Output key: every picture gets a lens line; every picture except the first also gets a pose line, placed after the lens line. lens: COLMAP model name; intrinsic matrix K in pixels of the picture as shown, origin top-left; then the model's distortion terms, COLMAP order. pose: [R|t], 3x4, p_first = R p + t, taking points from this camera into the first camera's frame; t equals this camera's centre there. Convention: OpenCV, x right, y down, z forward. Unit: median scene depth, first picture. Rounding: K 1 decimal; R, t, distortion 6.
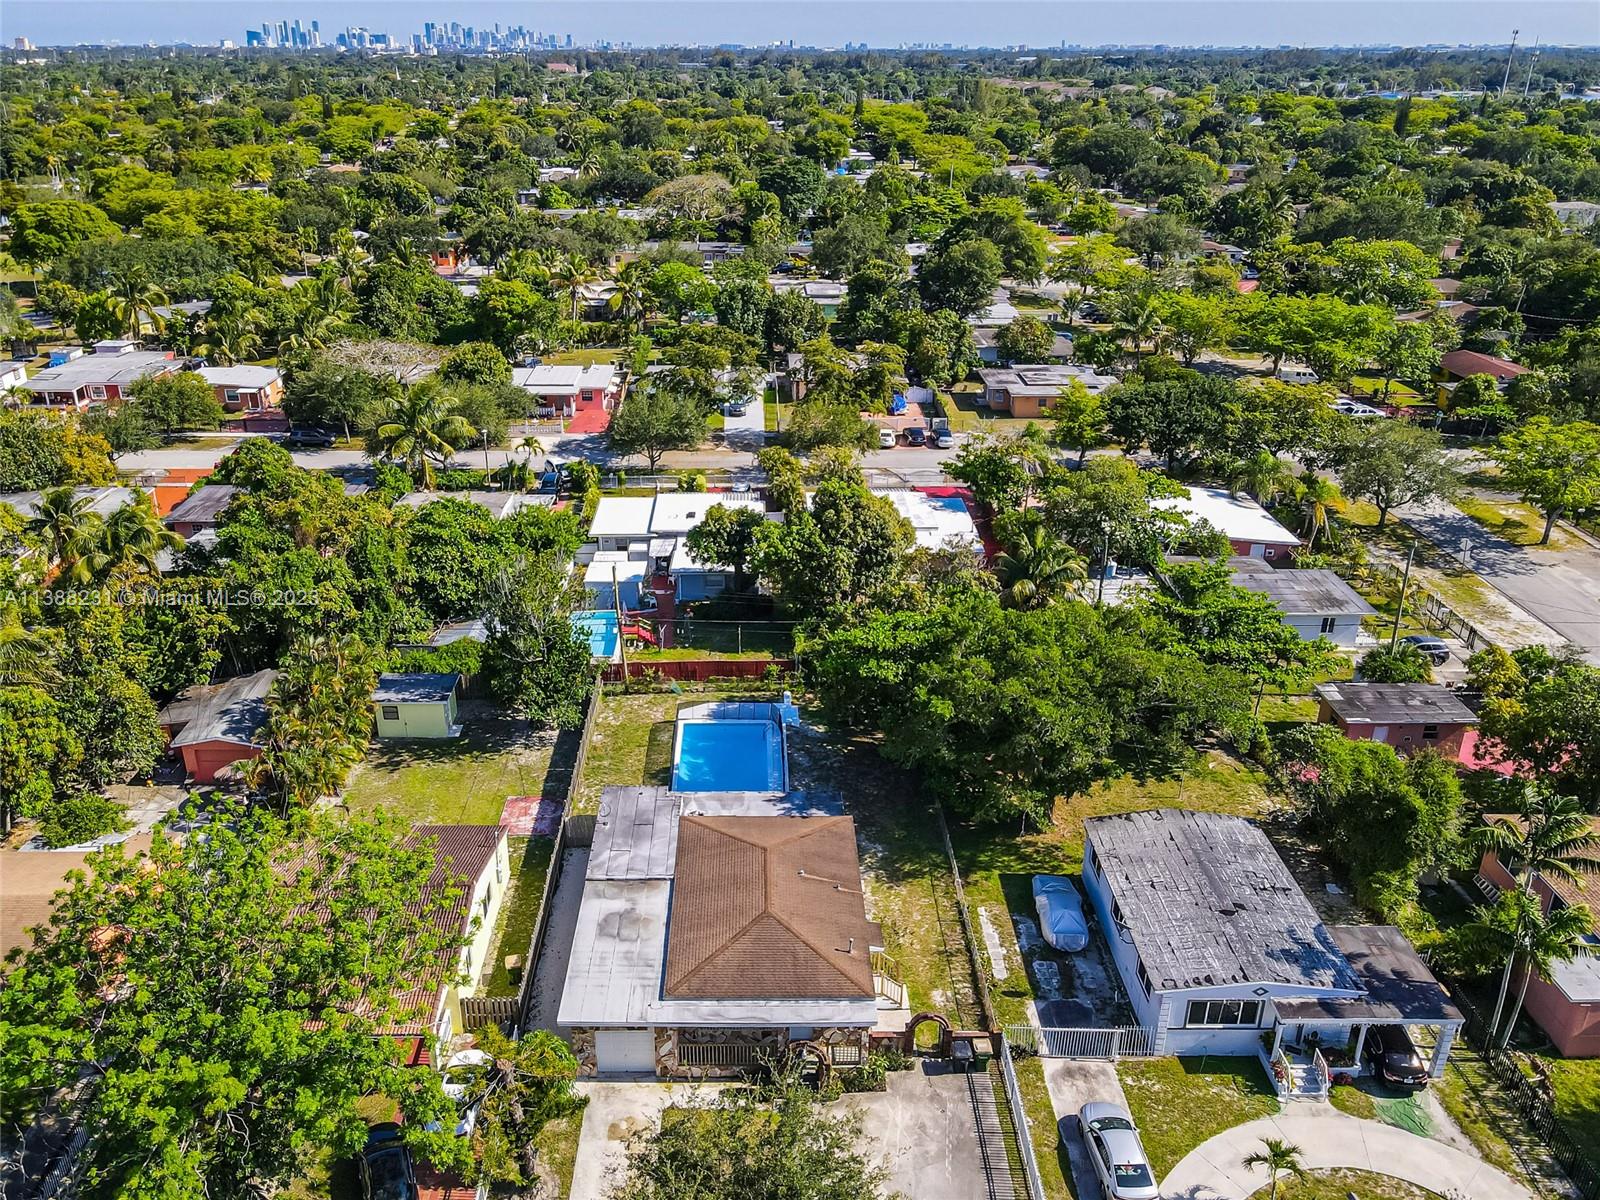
lens RADIAL K [[1266.4, 0, 751.1], [0, 1266.4, 599.2], [0, 0, 1]] dist [0.010839, 0.011840]
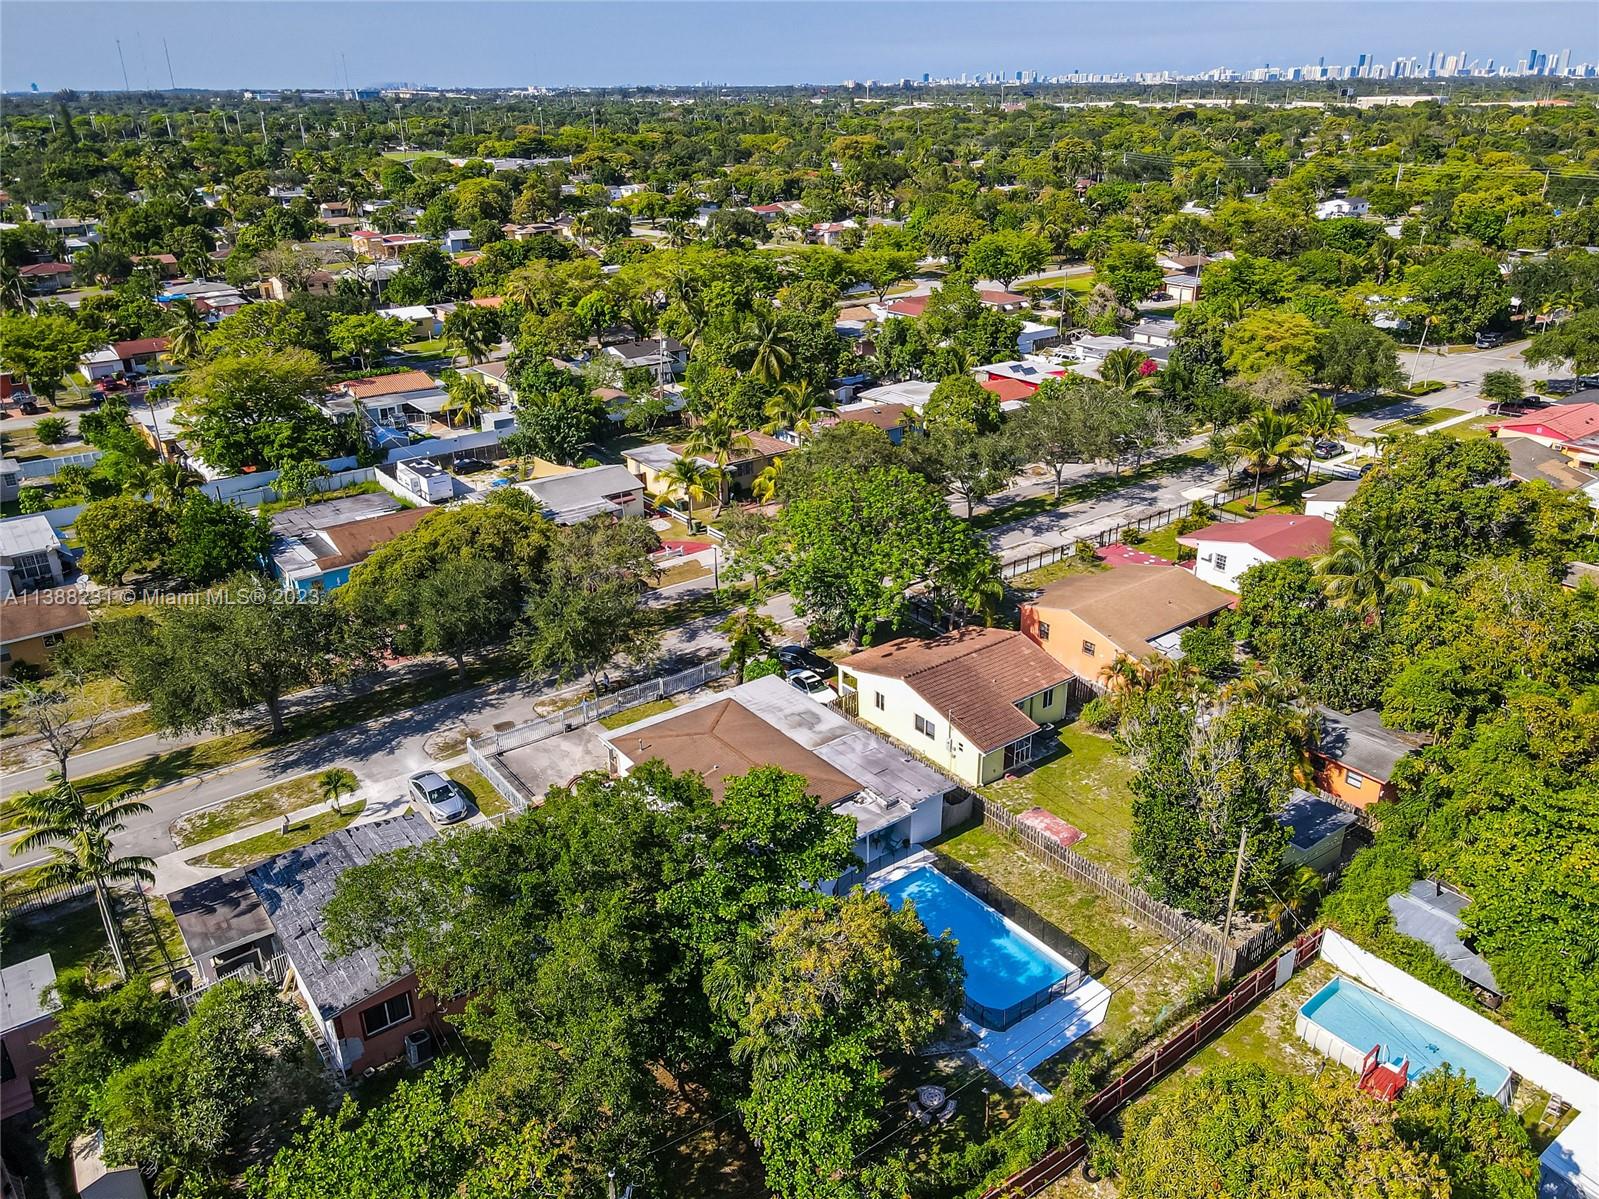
lens RADIAL K [[1176.9, 0, 799.5], [0, 1176.9, 599.5], [0, 0, 1]] dist [0.014309, 0.009595]
pose [[-0.800412, 0.247033, -0.546183, 0.414511], [-0.232360, 0.712049, 0.662567, -0.497422], [0.552585, 0.657237, -0.512532, 1.147015]]
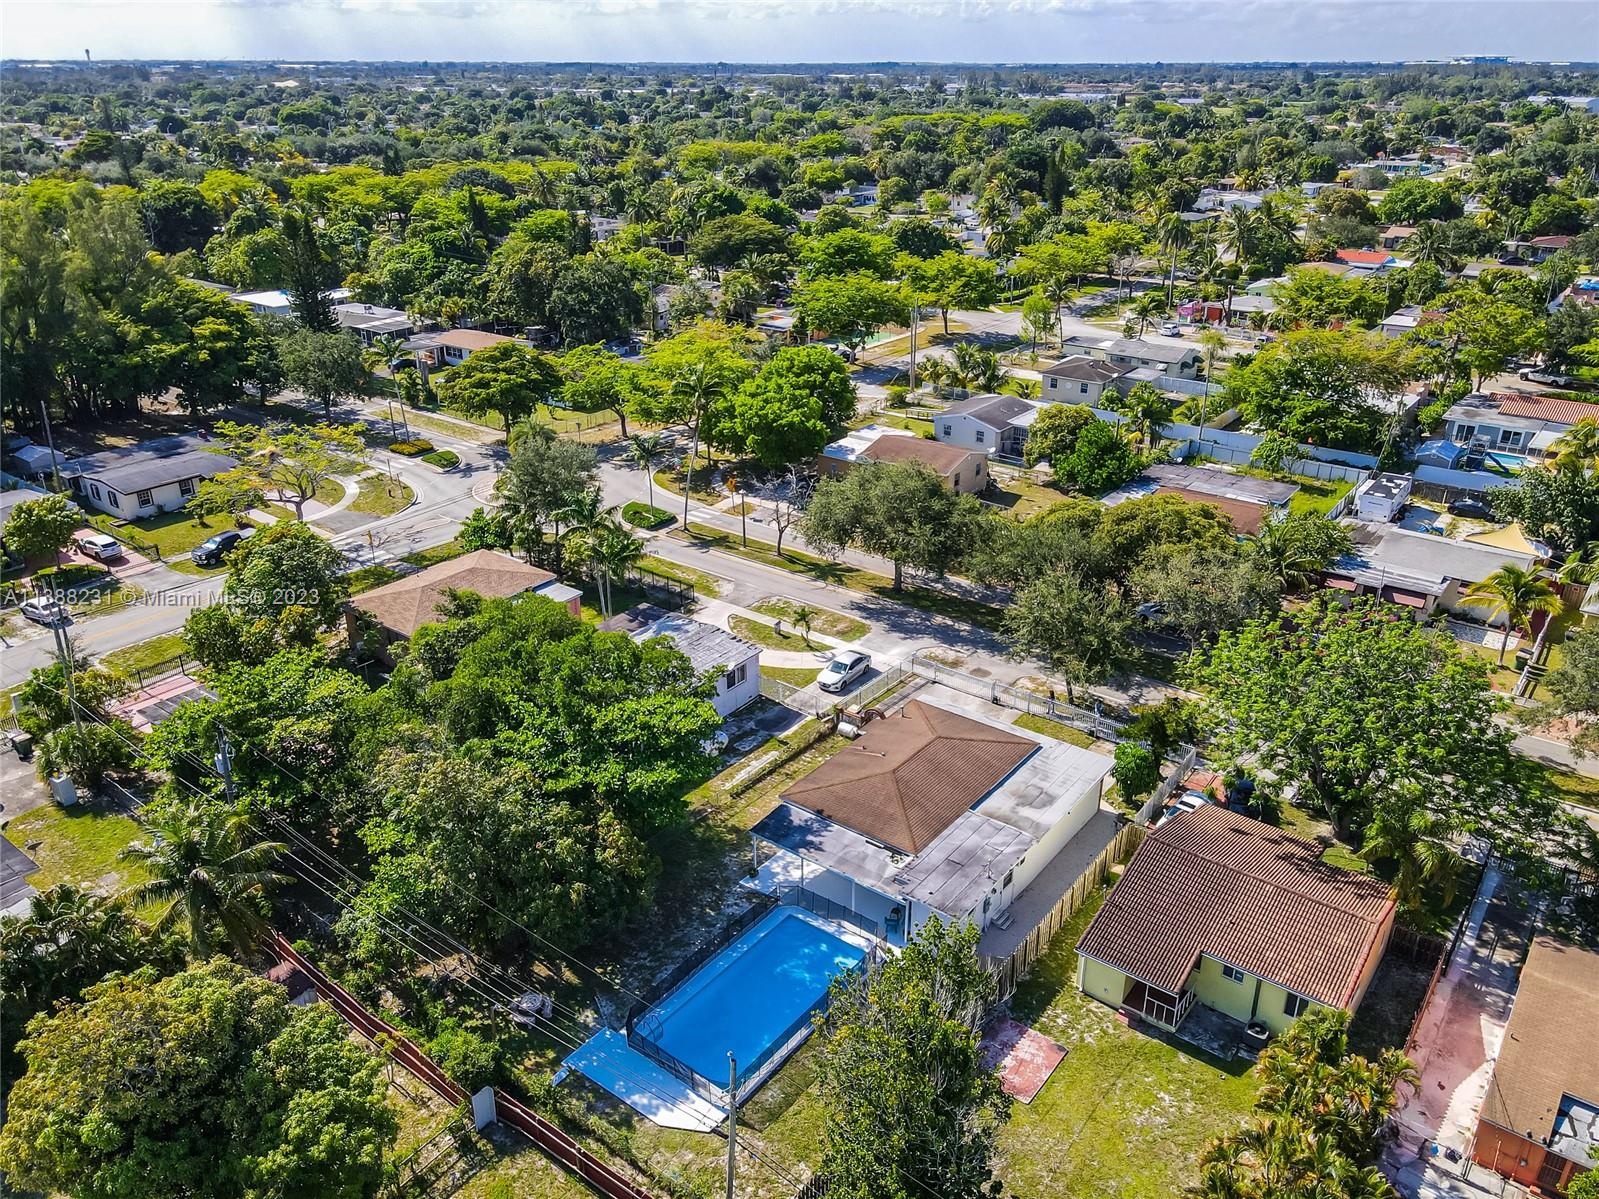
lens RADIAL K [[1172.5, 0, 804.7], [0, 1172.5, 618.9], [0, 0, 1]] dist [-0.002181, 0.006263]
pose [[-0.794085, -0.263202, 0.547864, -0.359609], [0.243191, 0.688496, 0.683250, -0.488608], [-0.557035, 0.675794, -0.482716, 1.128231]]
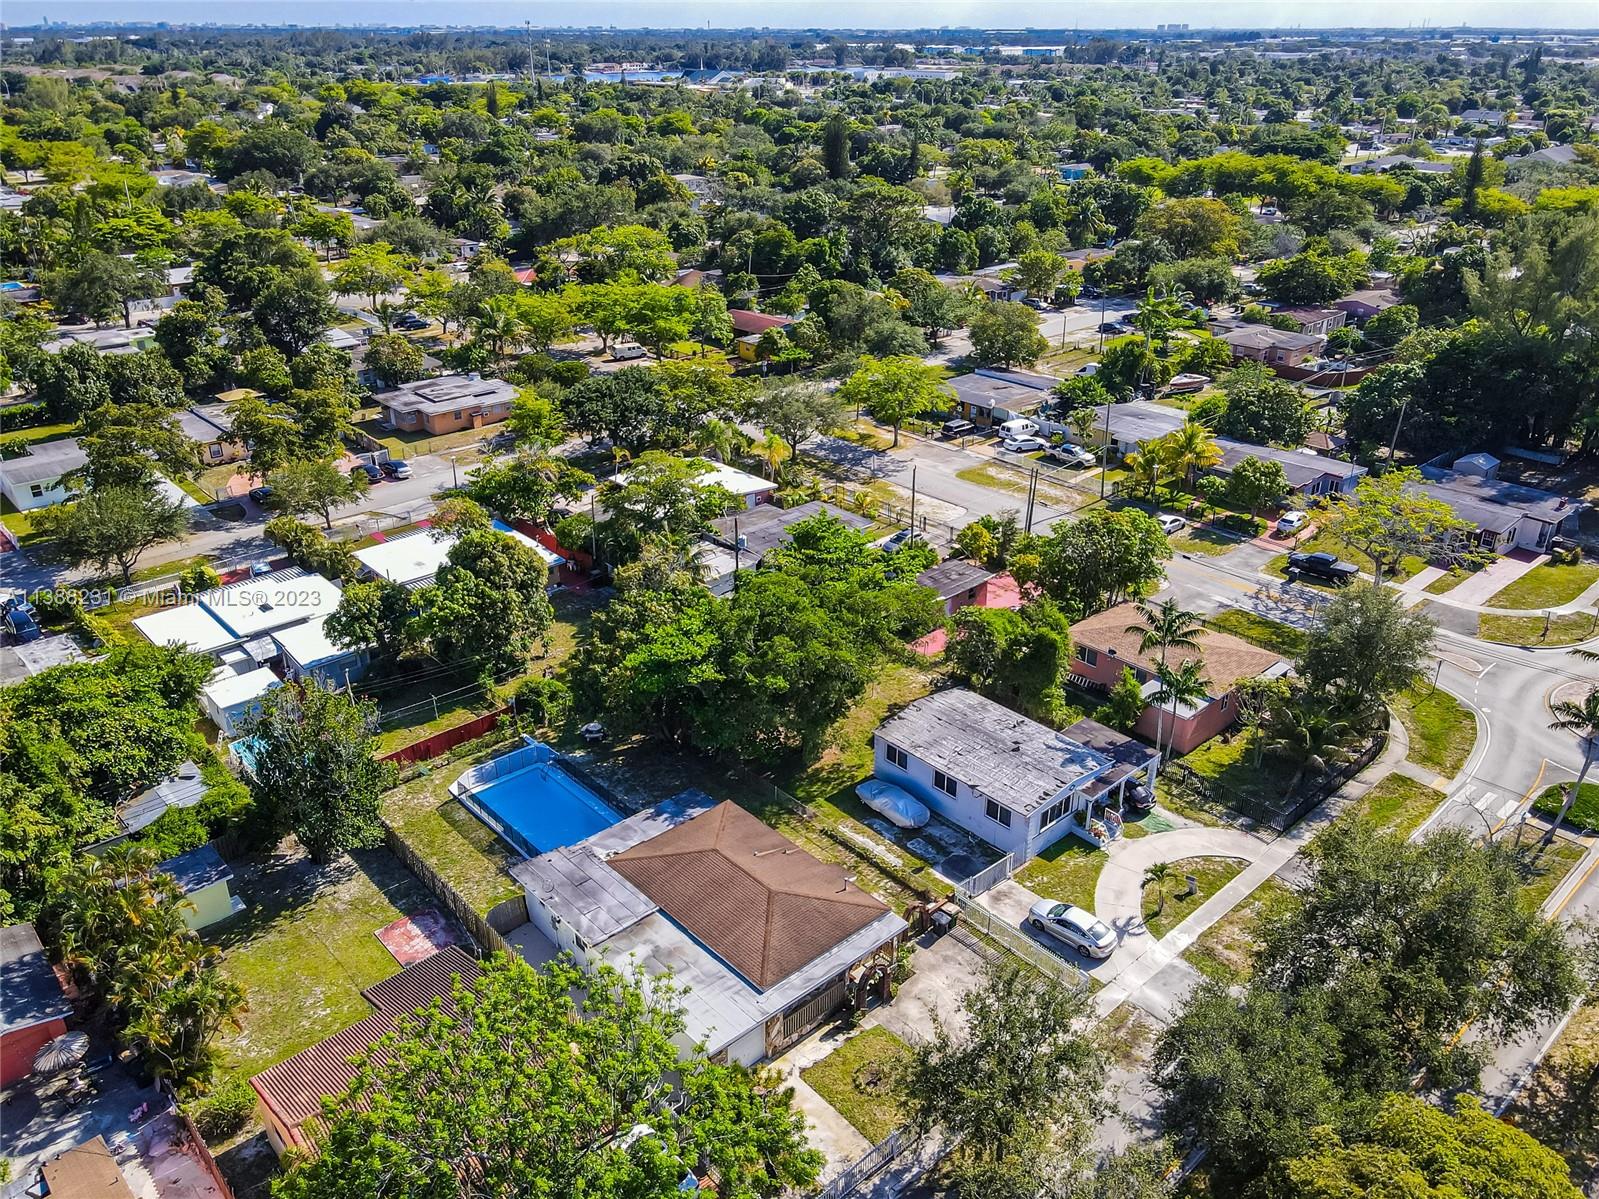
lens RADIAL K [[1229.1, 0, 813.9], [0, 1229.1, 601.9], [0, 0, 1]] dist [0.006155, 0.012089]
pose [[0.735584, -0.290268, 0.612096, -0.414116], [0.272290, 0.954035, 0.125199, -0.100364], [-0.620302, 0.074573, 0.780810, 0.049631]]
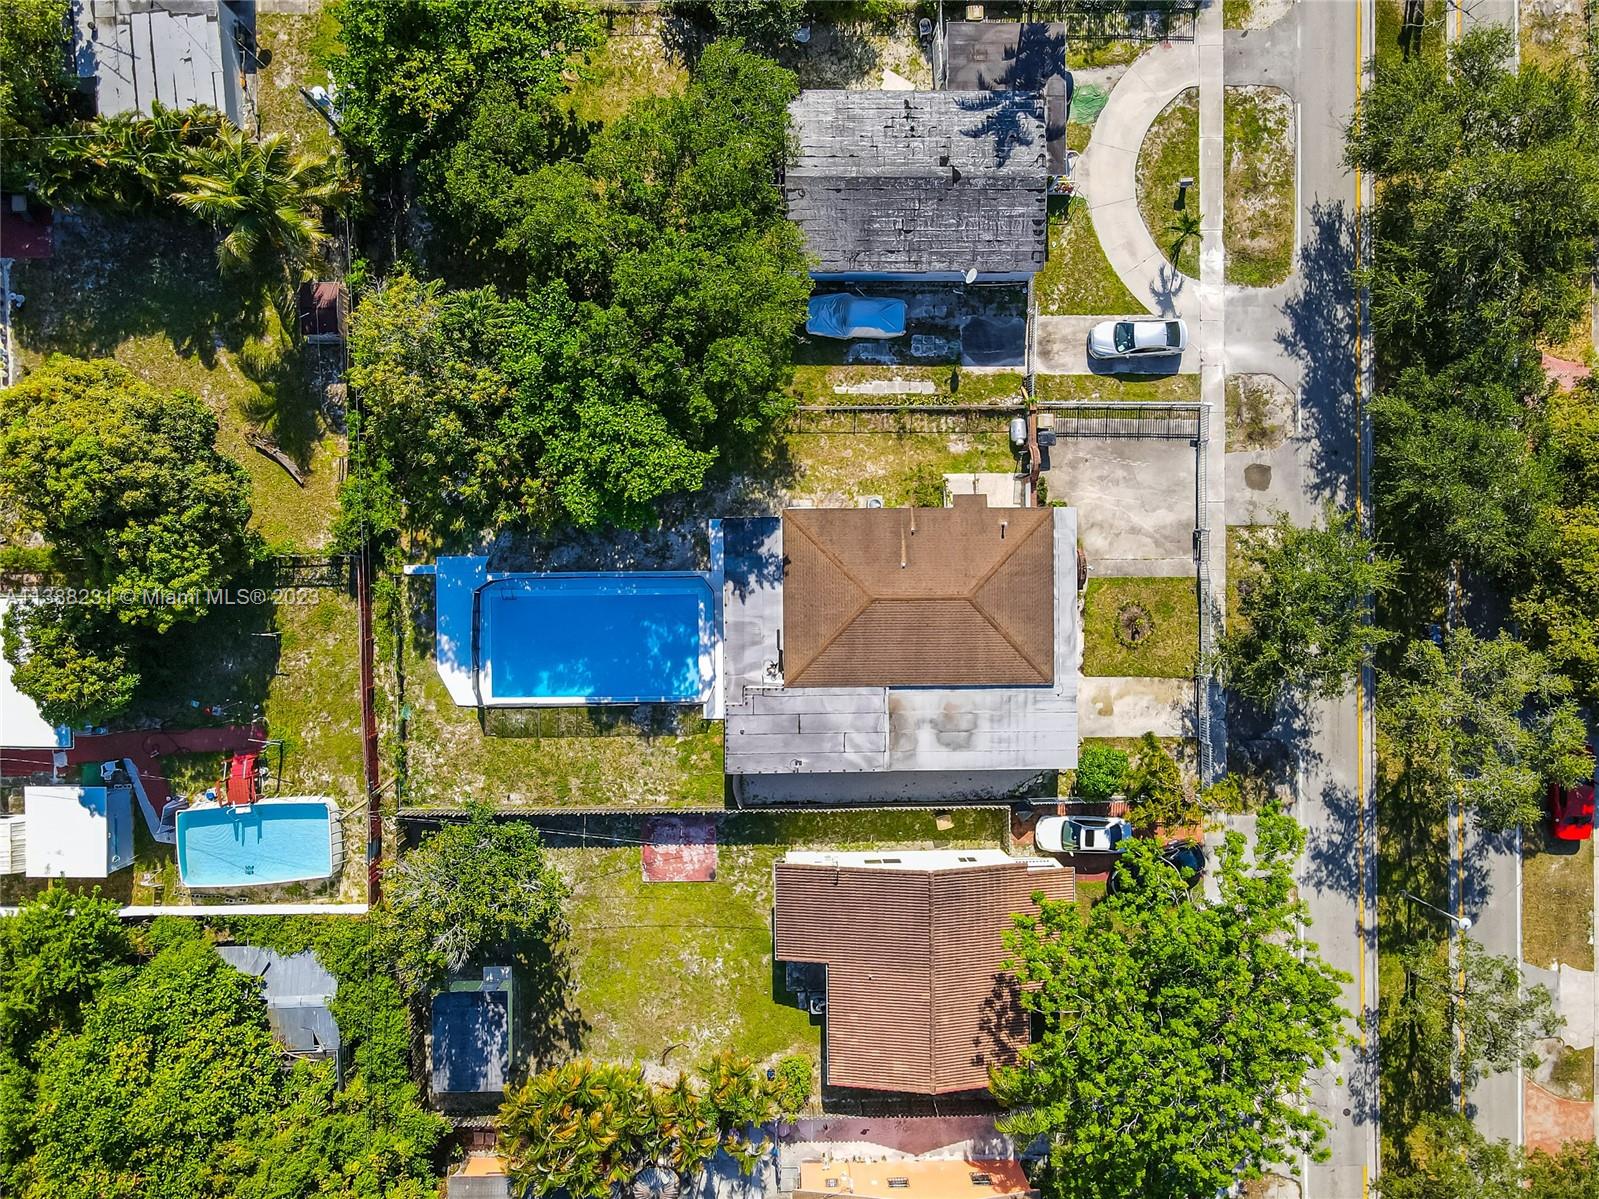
lens RADIAL K [[1229.1, 0, 813.9], [0, 1229.1, 601.9], [0, 0, 1]] dist [0.006155, 0.012089]
pose [[-0.008295, -0.999740, -0.021222, 0.023938], [0.366558, -0.022786, 0.930116, -0.573360], [-0.930358, -0.000063, 0.366652, 0.527617]]
